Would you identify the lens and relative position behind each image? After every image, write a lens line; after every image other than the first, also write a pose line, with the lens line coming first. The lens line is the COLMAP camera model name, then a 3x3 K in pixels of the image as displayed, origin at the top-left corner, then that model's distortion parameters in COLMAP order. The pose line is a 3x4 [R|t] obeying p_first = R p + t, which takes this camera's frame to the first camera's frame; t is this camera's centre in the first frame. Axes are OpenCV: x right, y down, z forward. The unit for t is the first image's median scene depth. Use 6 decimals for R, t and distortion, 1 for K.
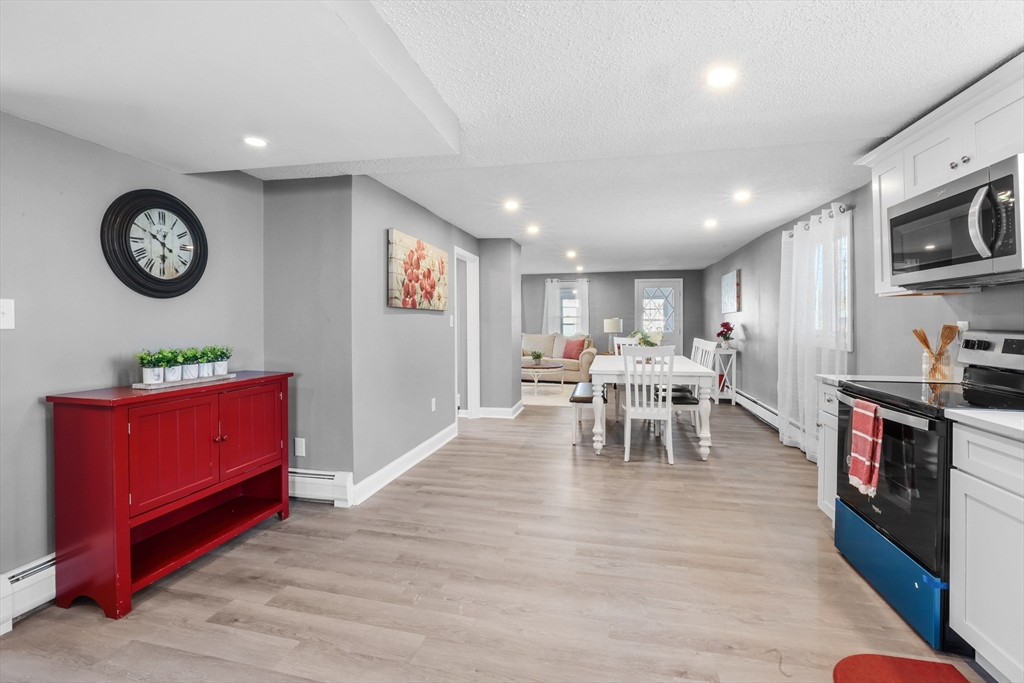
lens RADIAL K [[448.9, 0, 522.8], [0, 448.9, 325.3], [0, 0, 1]] dist [-0.026504, 0.006244]
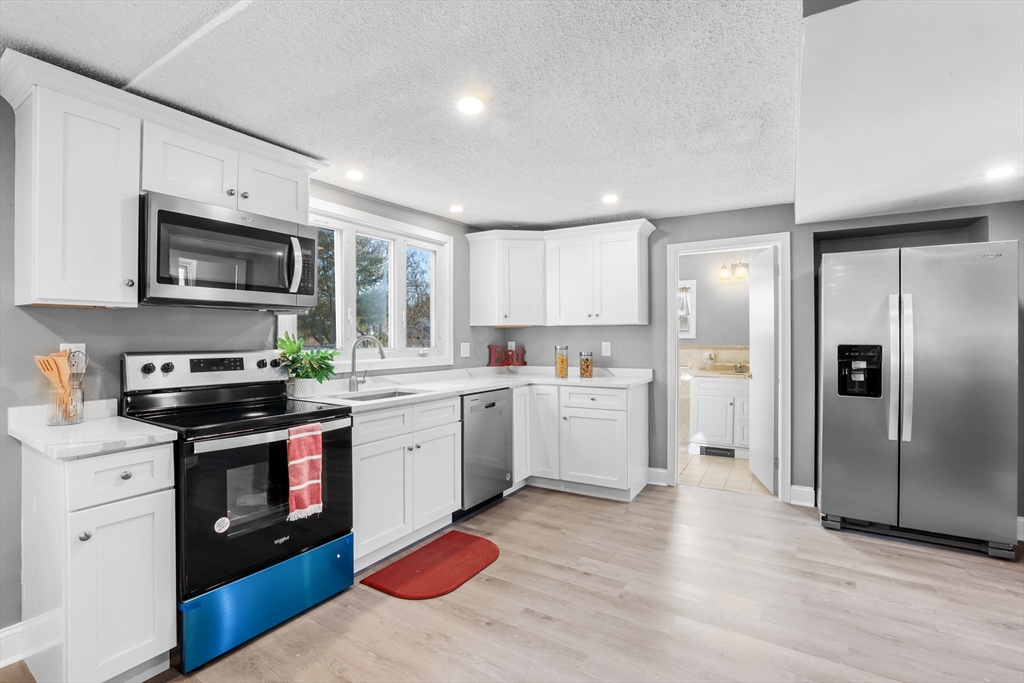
lens RADIAL K [[463.0, 0, 515.1], [0, 463.0, 338.3], [0, 0, 1]] dist [-0.011438, 0.000296]
pose [[-0.933637, 0.006680, 0.358158, -0.020909], [0.009160, 0.999944, 0.005228, -0.013907], [-0.358103, 0.008162, -0.933646, 1.361638]]
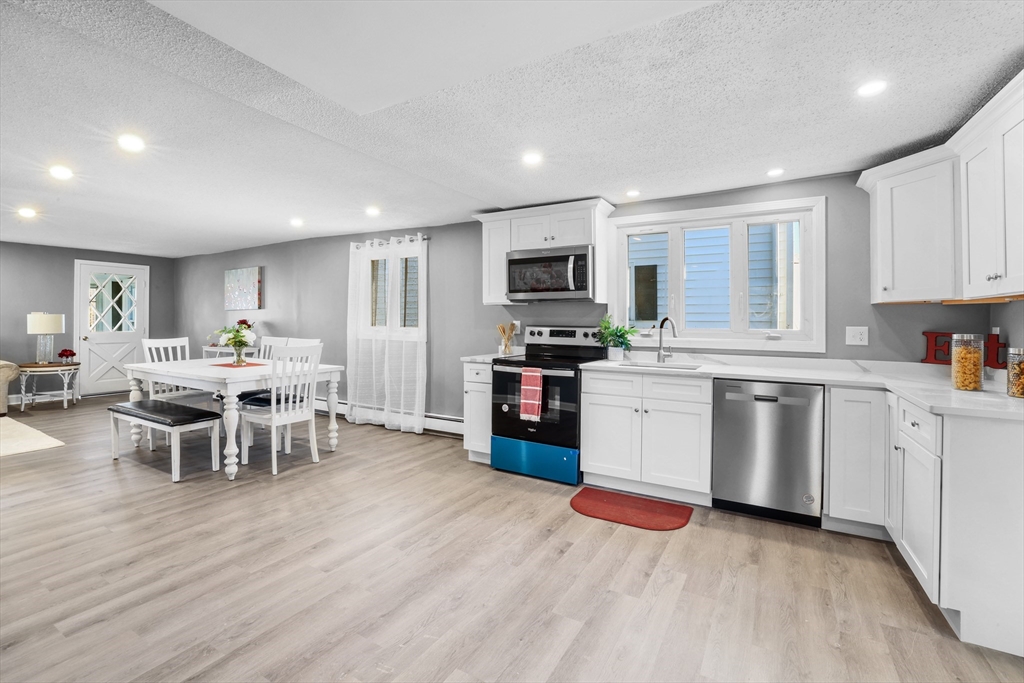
lens RADIAL K [[448.9, 0, 506.4], [0, 448.9, 323.1], [0, 0, 1]] dist [-0.026504, 0.006244]
pose [[0.322288, -0.000419, 0.946641, -0.696020], [-0.000514, 1.000000, 0.000618, -0.000744], [-0.946641, -0.000685, 0.322288, 0.412334]]
